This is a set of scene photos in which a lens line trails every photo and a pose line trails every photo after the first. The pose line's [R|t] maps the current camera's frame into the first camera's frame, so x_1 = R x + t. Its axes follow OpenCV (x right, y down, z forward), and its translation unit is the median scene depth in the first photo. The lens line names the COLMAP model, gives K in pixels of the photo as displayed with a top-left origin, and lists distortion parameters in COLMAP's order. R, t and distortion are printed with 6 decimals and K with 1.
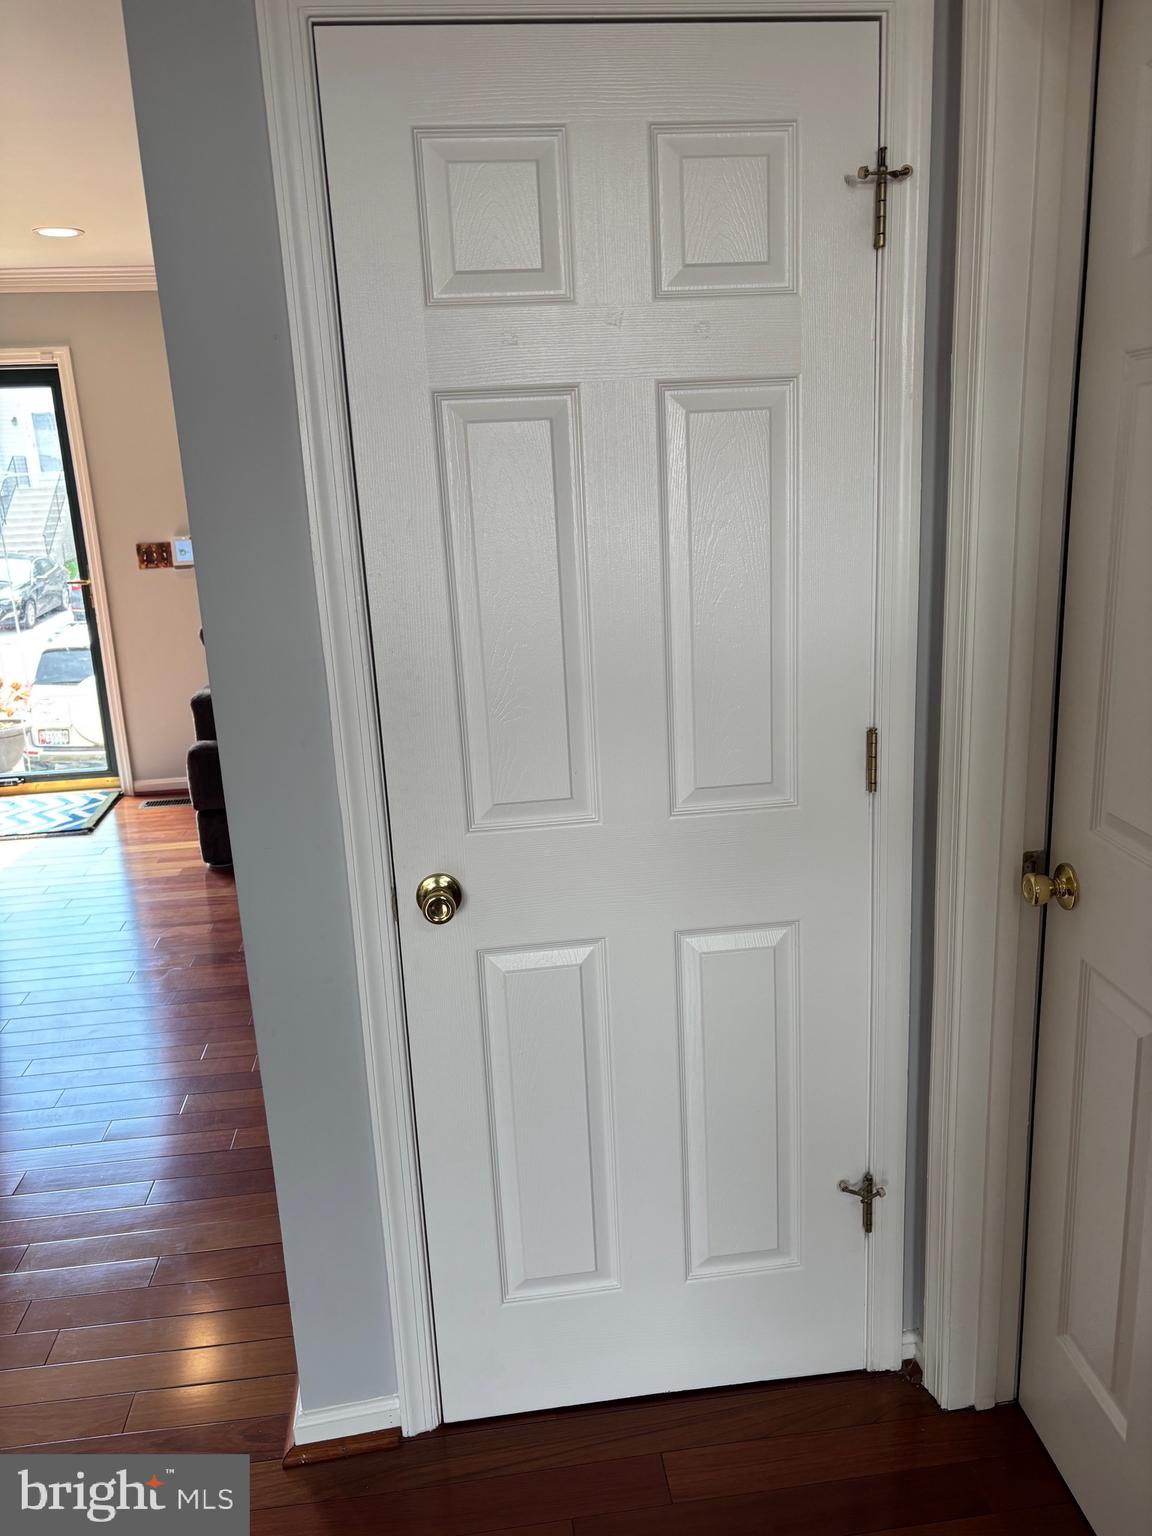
lens RADIAL K [[1150.5, 0, 574.9], [0, 1150.5, 776.5], [0, 0, 1]] dist [0.032534, -0.045500]
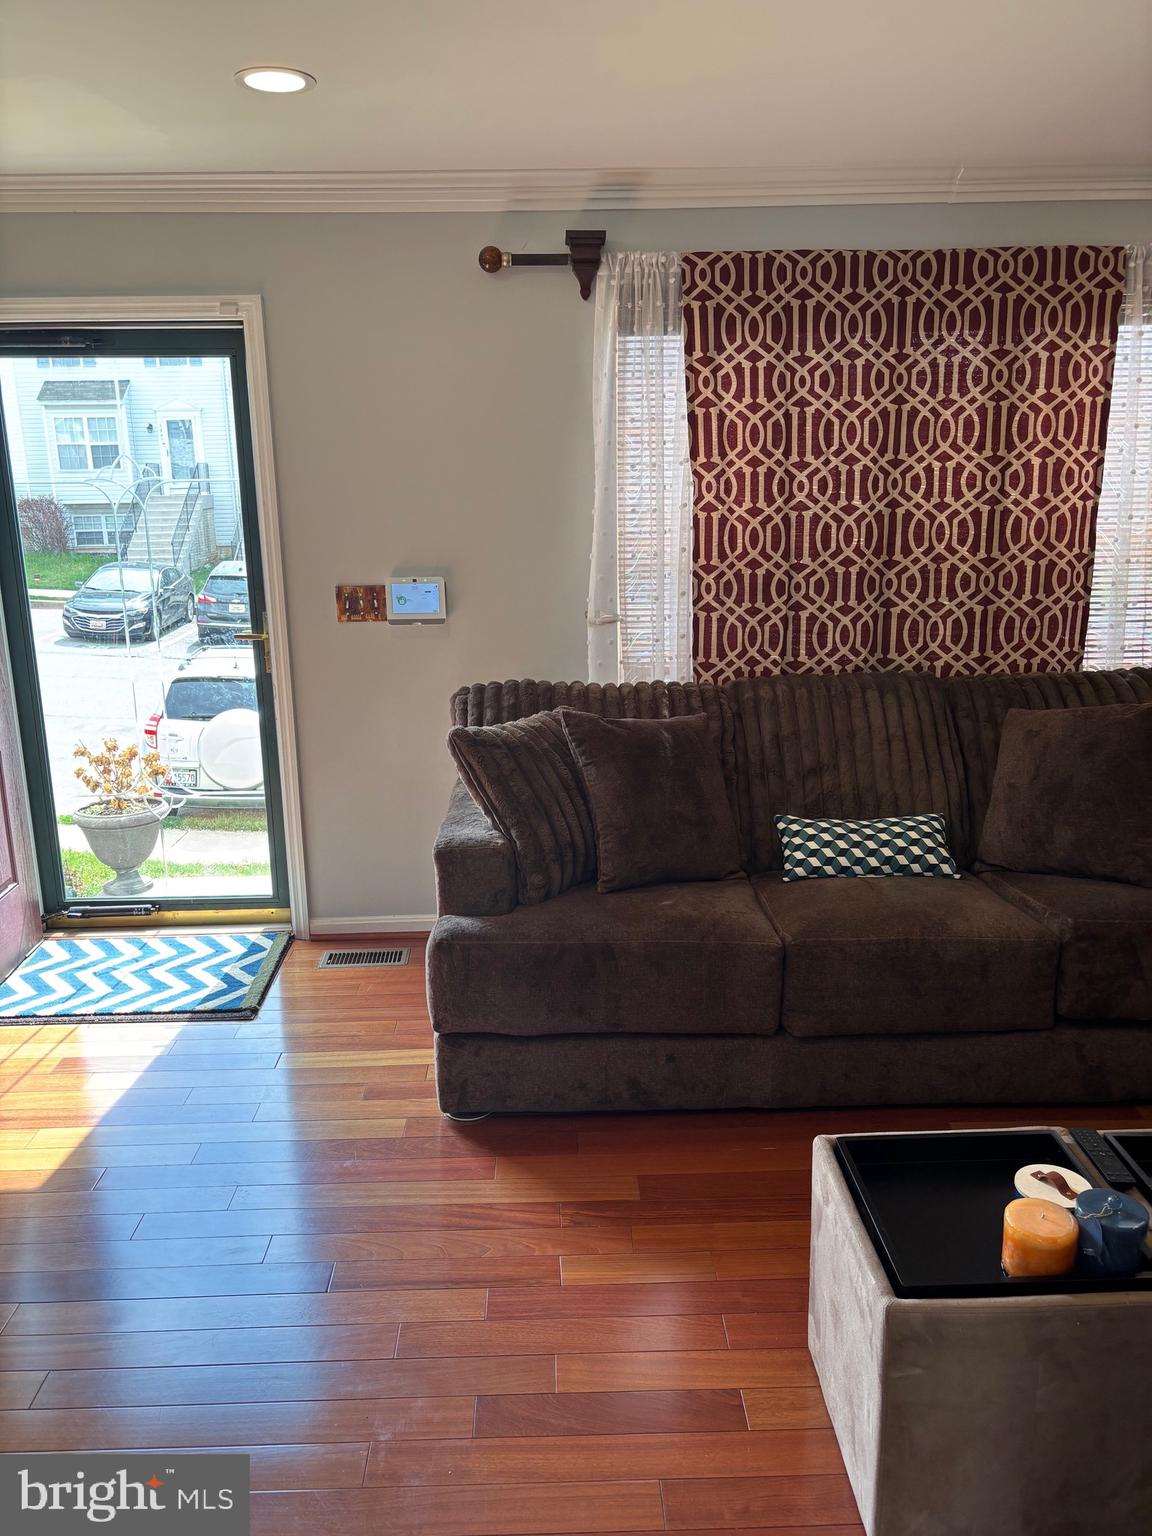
lens RADIAL K [[1150.5, 0, 581.2], [0, 1150.5, 768.0], [0, 0, 1]] dist [0.032534, -0.045500]
pose [[0.996025, 0.042805, -0.078111, -0.174219], [-0.044557, 0.998790, -0.020826, -0.084277], [0.077125, 0.024223, 0.996727, 0.324848]]
